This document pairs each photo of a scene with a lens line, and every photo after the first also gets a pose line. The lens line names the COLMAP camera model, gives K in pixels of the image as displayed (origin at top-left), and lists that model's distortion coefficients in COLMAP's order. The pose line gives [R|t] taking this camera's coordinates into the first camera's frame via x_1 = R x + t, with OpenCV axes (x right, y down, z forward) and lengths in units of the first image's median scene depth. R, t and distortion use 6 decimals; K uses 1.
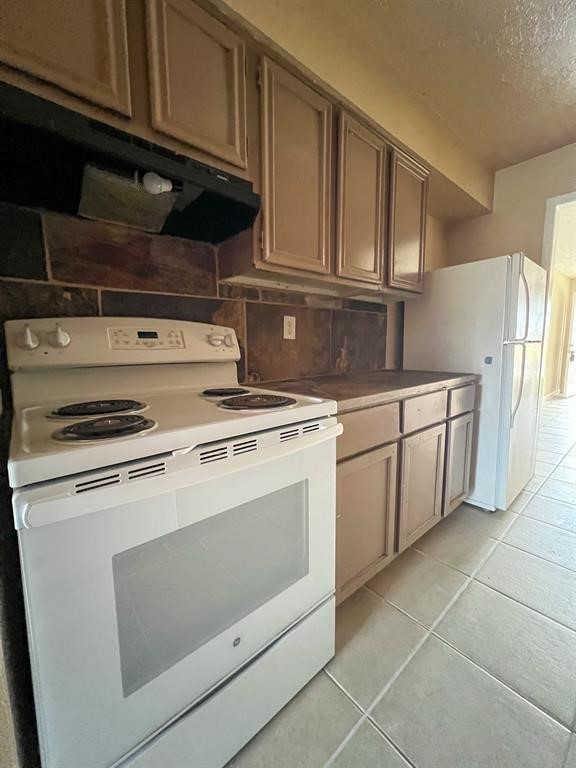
lens RADIAL K [[309.2, 0, 292.1], [0, 309.2, 381.4], [0, 0, 1]] dist [-0.003252, 0.000884]
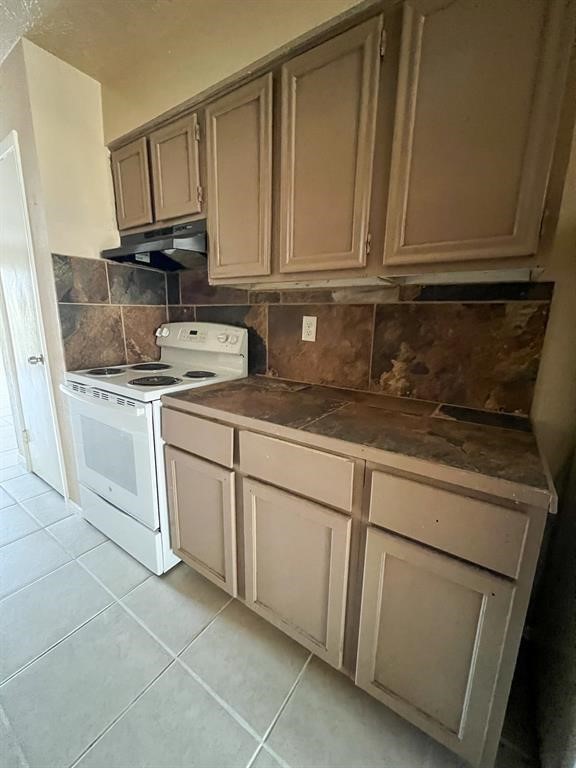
lens RADIAL K [[309.2, 0, 290.8], [0, 309.2, 381.6], [0, 0, 1]] dist [-0.003252, 0.000884]
pose [[0.263355, 0.208631, -0.941869, 0.908243], [-0.141634, 0.974117, 0.176172, -0.178579], [0.954245, 0.087004, 0.286088, 0.709664]]
